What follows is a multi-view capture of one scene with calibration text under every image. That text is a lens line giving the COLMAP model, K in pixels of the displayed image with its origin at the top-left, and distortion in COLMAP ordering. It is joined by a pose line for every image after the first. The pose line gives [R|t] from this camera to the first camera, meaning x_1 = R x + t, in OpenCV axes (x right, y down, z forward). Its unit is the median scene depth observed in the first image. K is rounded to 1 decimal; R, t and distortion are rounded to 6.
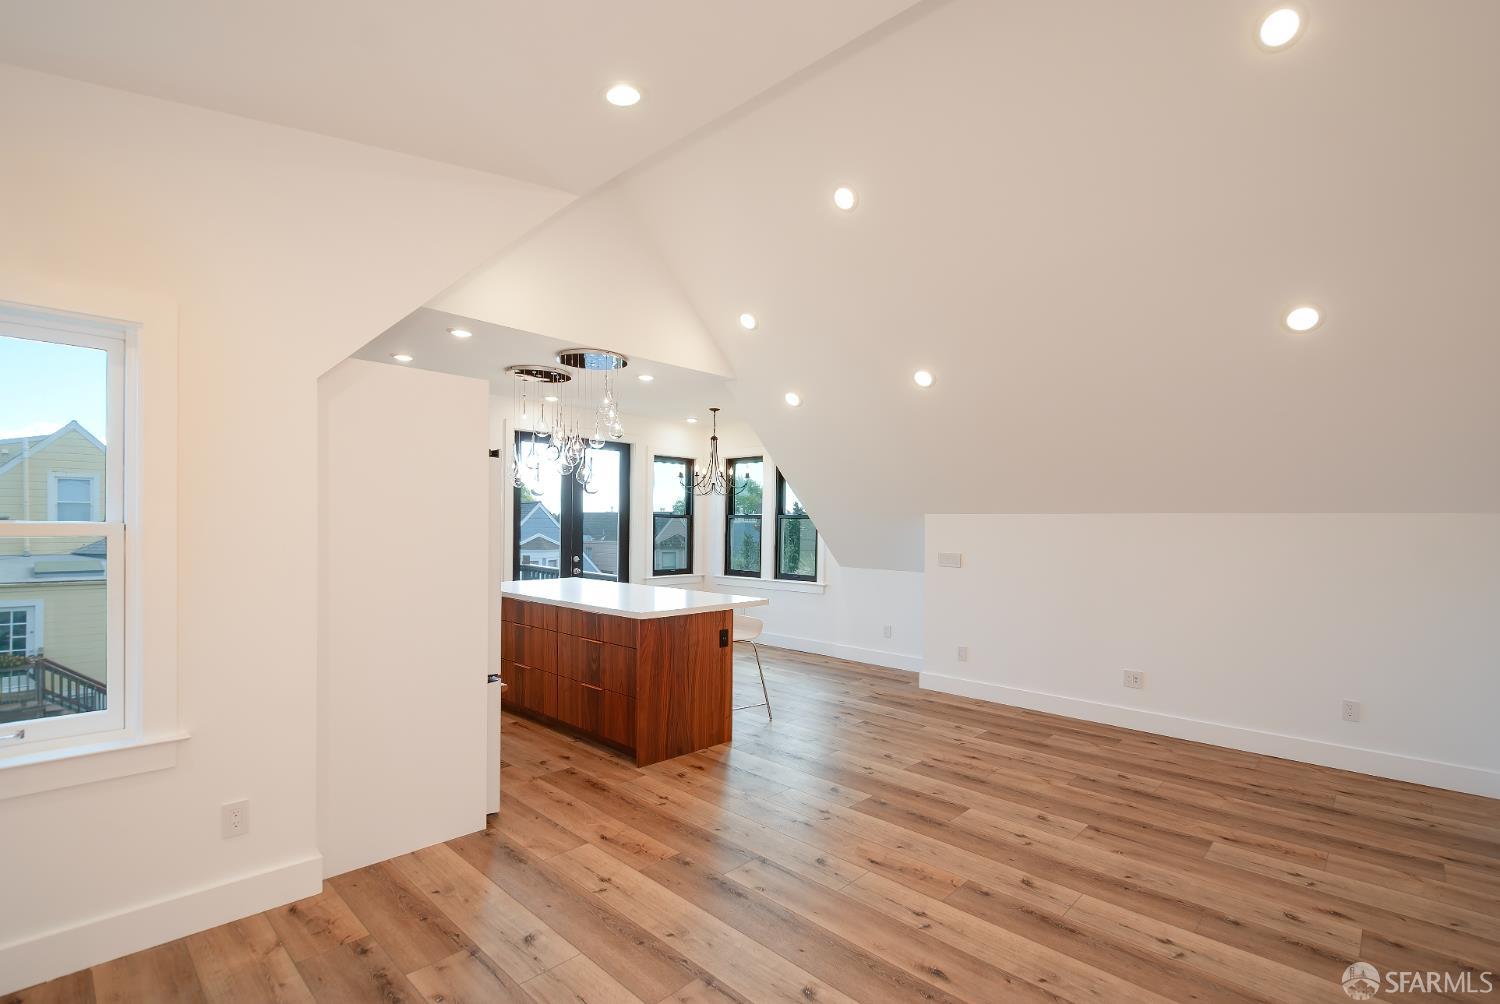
lens RADIAL K [[691.0, 0, 779.8], [0, 691.0, 525.5], [0, 0, 1]] dist [0.017017, -0.007105]
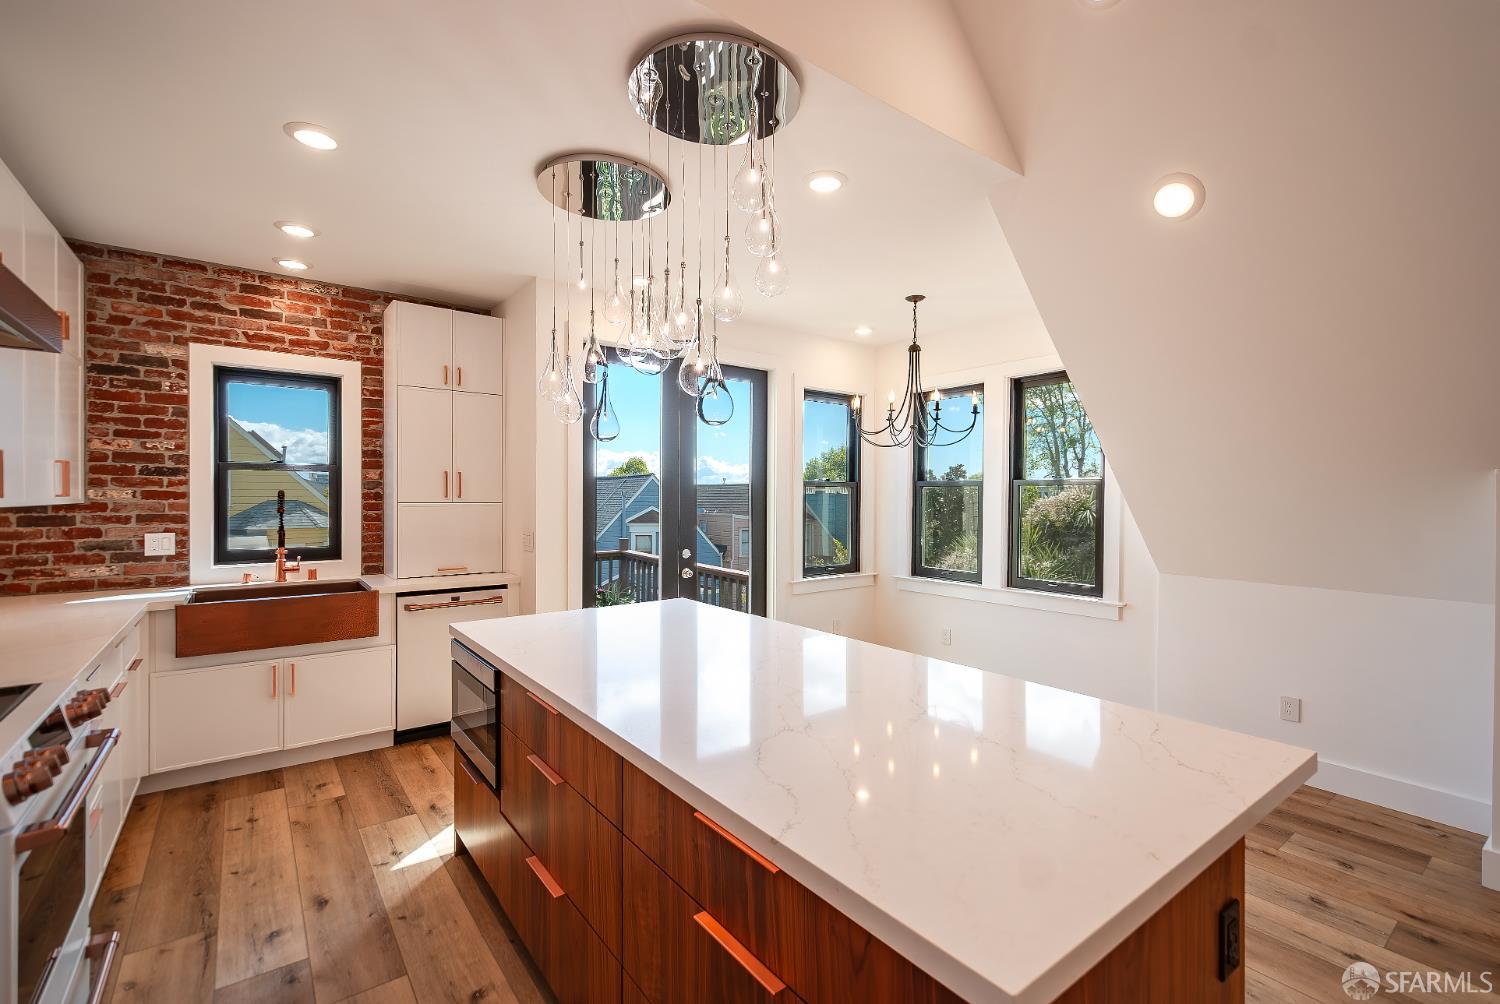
lens RADIAL K [[691.0, 0, 776.7], [0, 691.0, 499.1], [0, 0, 1]] dist [0.017017, -0.007105]
pose [[0.986975, -0.008962, -0.160621, -0.194660], [0.009419, 0.999953, 0.002087, -0.001642], [0.160595, -0.003573, 0.987014, 0.682125]]
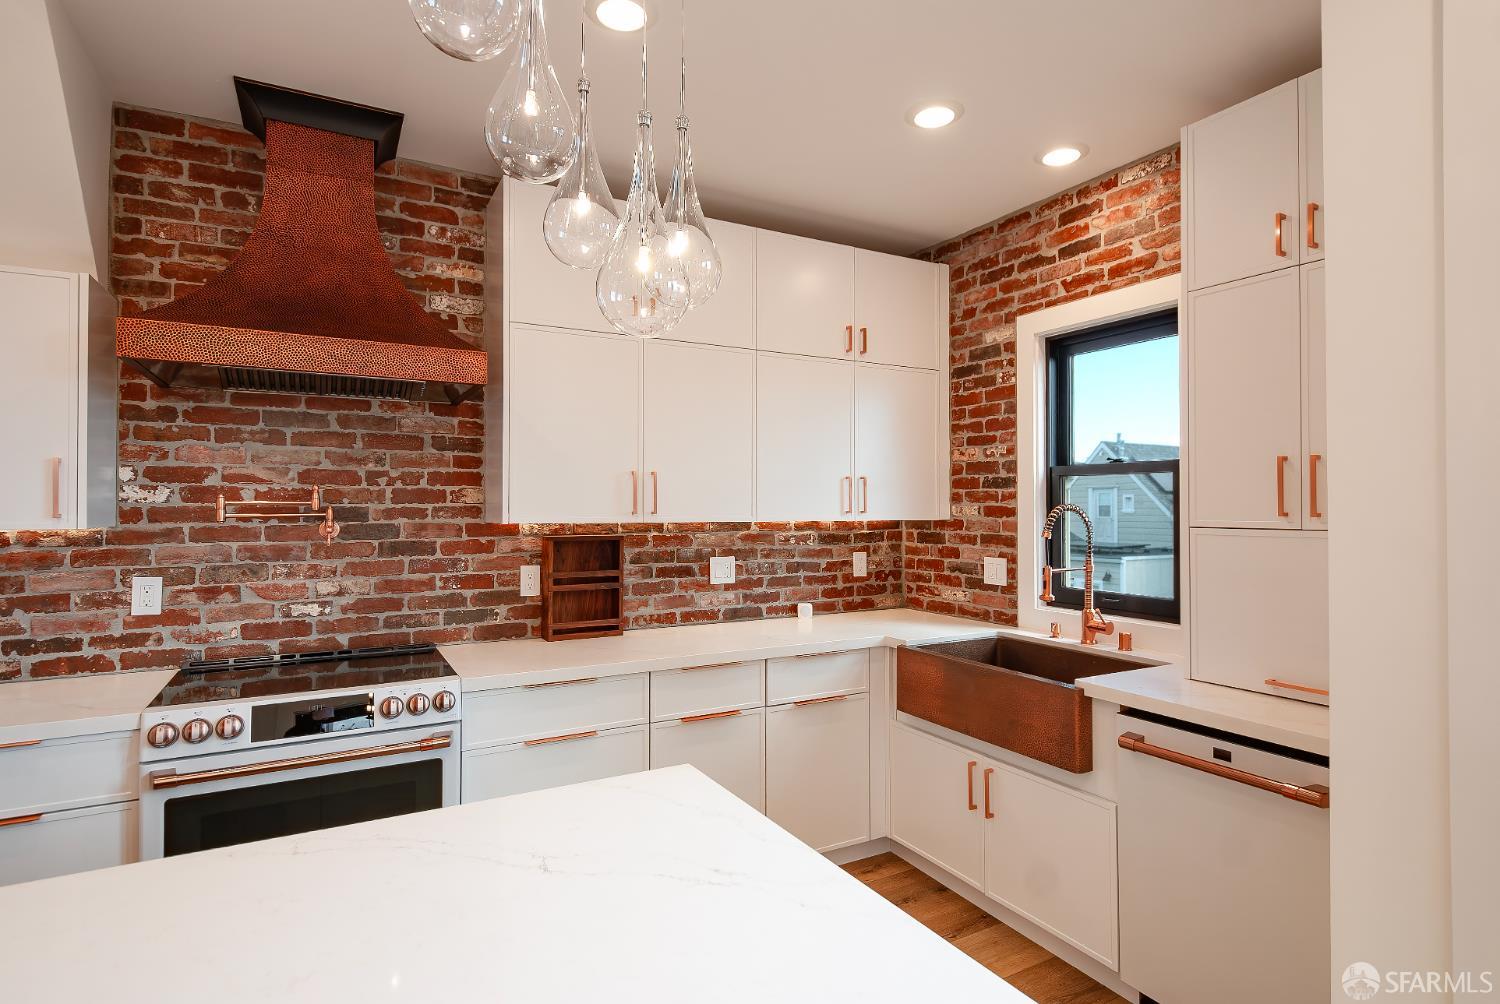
lens RADIAL K [[784.4, 0, 756.3], [0, 784.4, 497.1], [0, 0, 1]] dist [0.022669, -0.011812]
pose [[-0.316477, -0.028238, -0.948180, -0.247798], [-0.006705, 0.999598, -0.027531, -0.002933], [0.948576, -0.002356, -0.316539, 1.390271]]
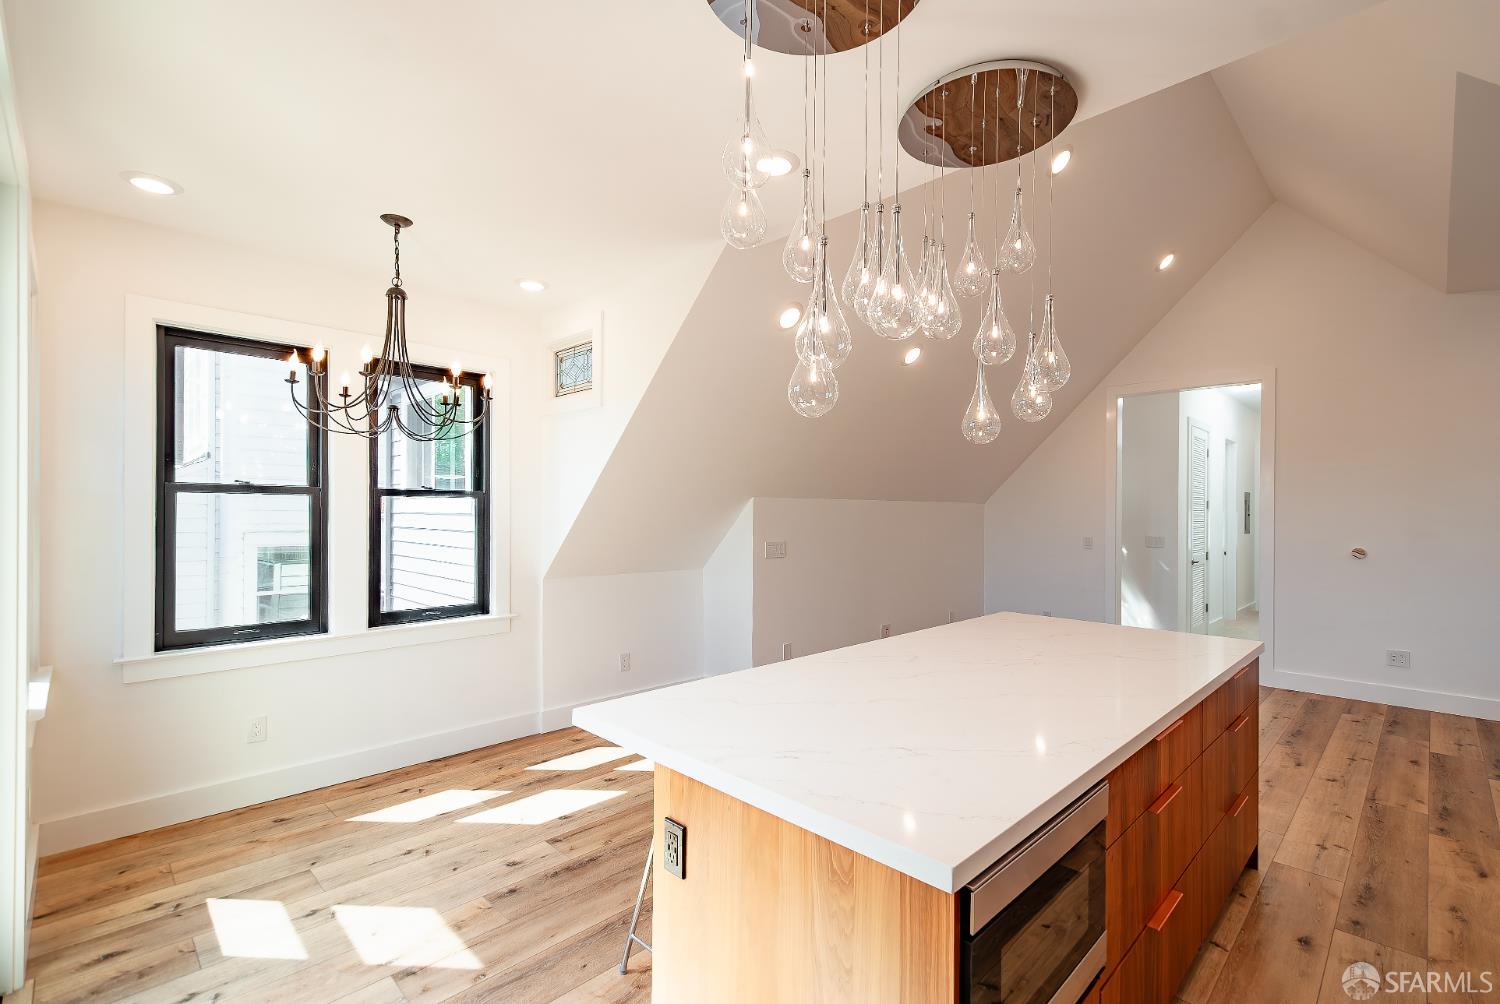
lens RADIAL K [[691.0, 0, 774.0], [0, 691.0, 525.4], [0, 0, 1]] dist [0.017017, -0.007105]
pose [[0.030023, -0.034731, 0.998946, -0.793663], [-0.001278, 0.999394, 0.034785, -0.009104], [-0.999548, -0.002321, 0.029961, 1.297748]]
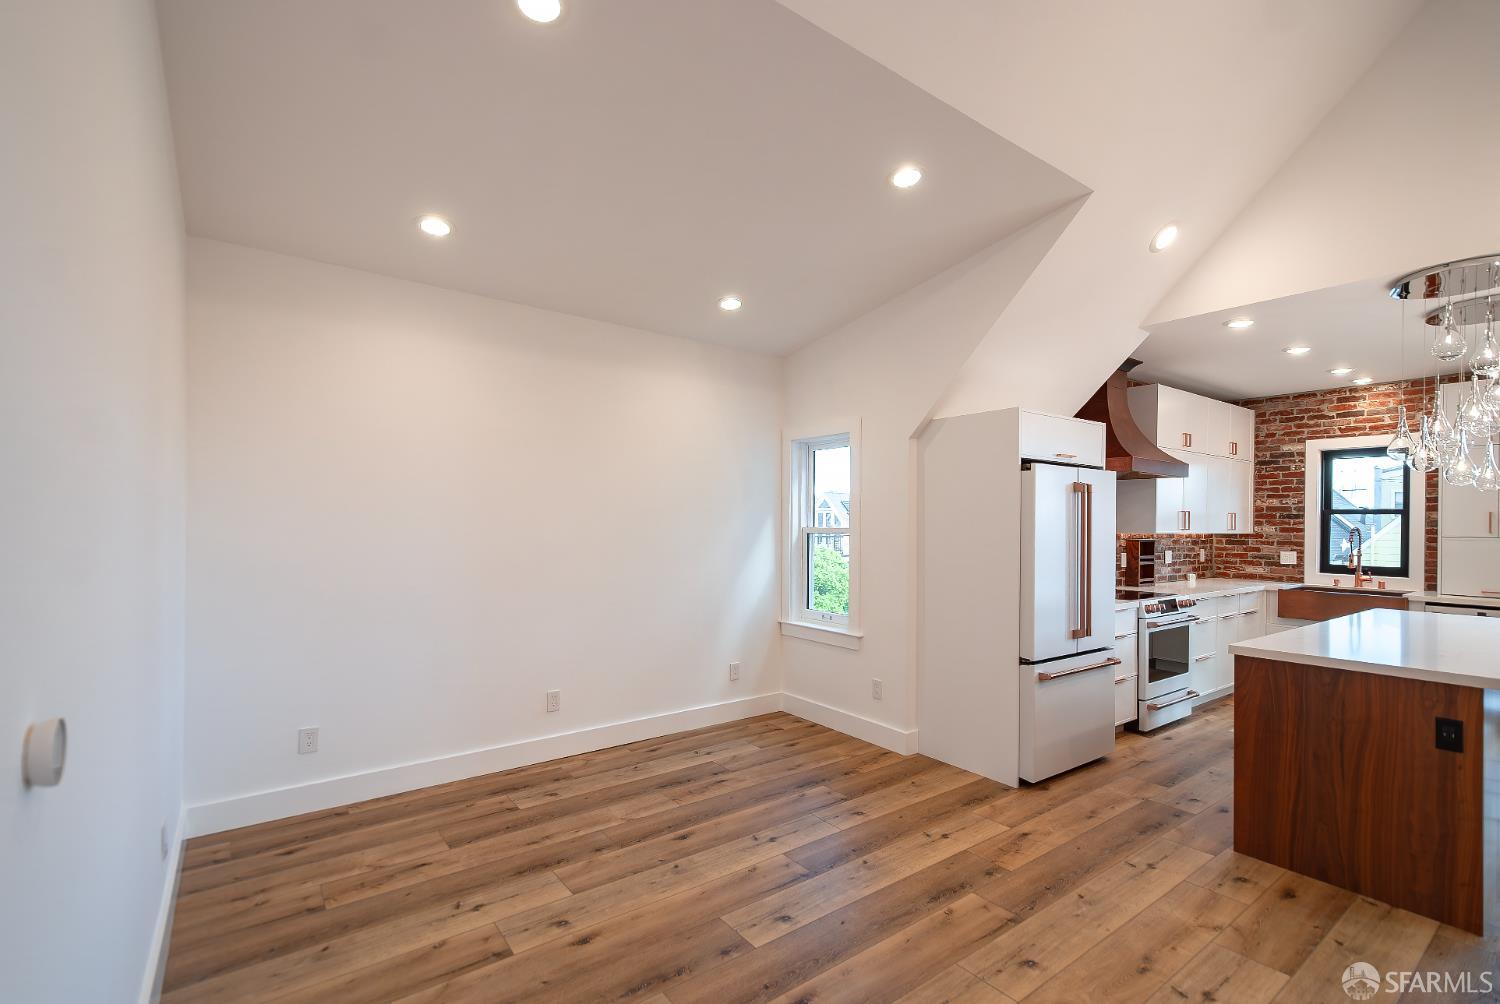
lens RADIAL K [[691.0, 0, 750.6], [0, 691.0, 523.8], [0, 0, 1]] dist [0.017017, -0.007105]
pose [[-0.190467, -0.013691, -0.981598, 0.581757], [-0.013801, 0.999841, -0.011267, 0.007565], [0.981597, 0.011401, -0.190625, 0.555091]]
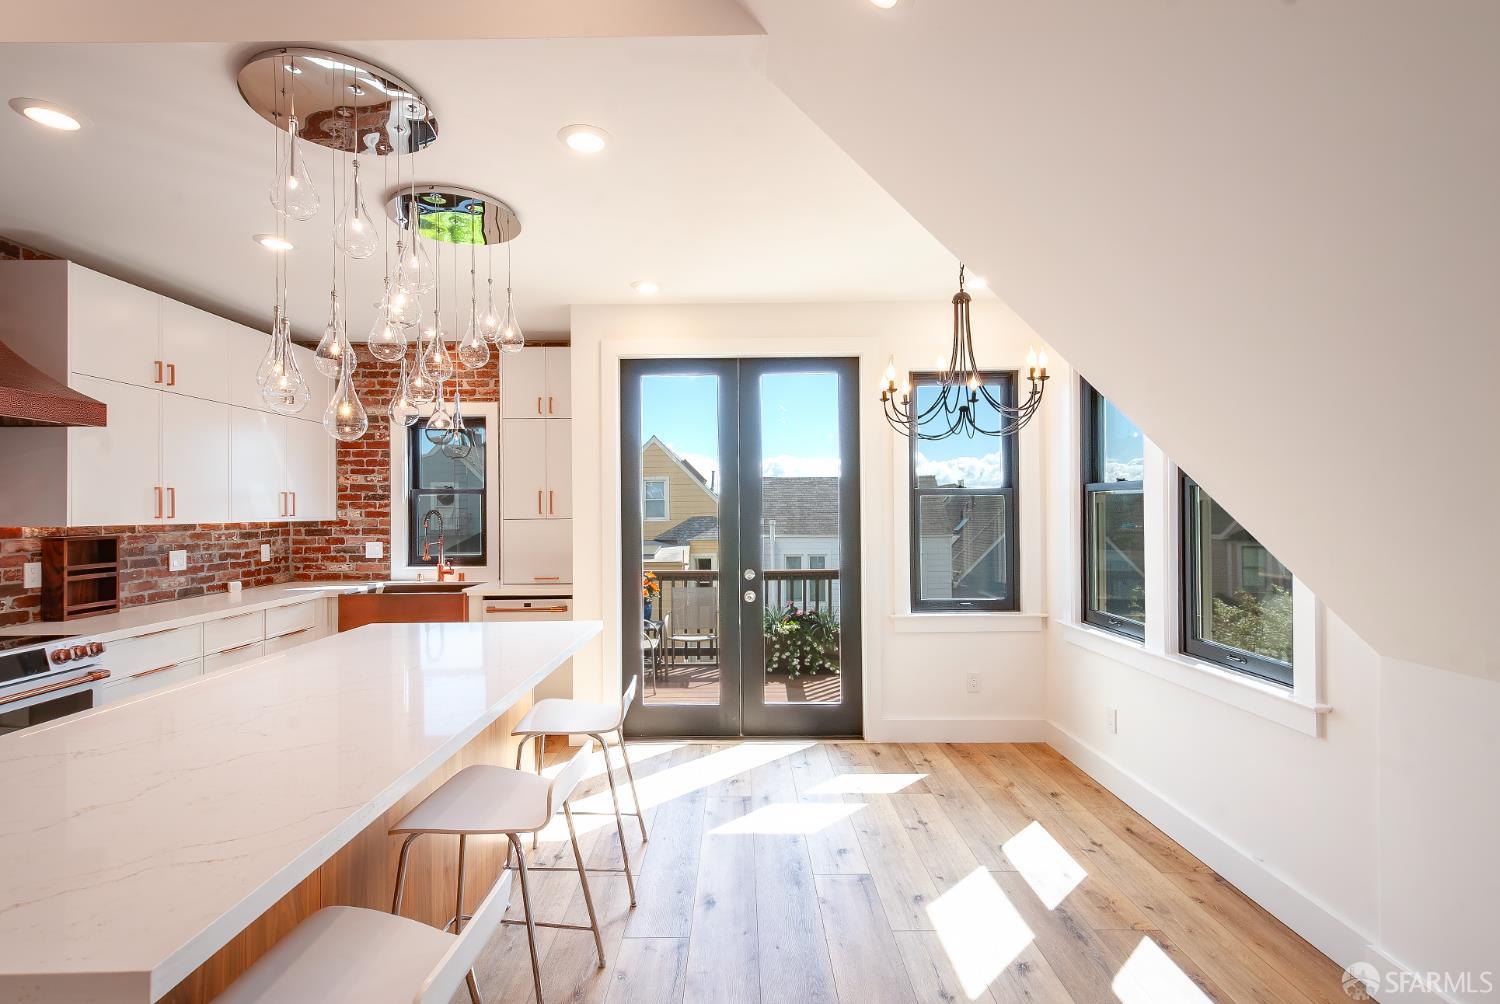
lens RADIAL K [[691.0, 0, 739.0], [0, 691.0, 502.6], [0, 0, 1]] dist [0.017017, -0.007105]
pose [[0.666891, -0.028653, -0.744604, 0.199345], [0.017543, 0.999587, -0.022753, 0.005557], [0.744948, 0.002111, 0.667119, 1.058460]]
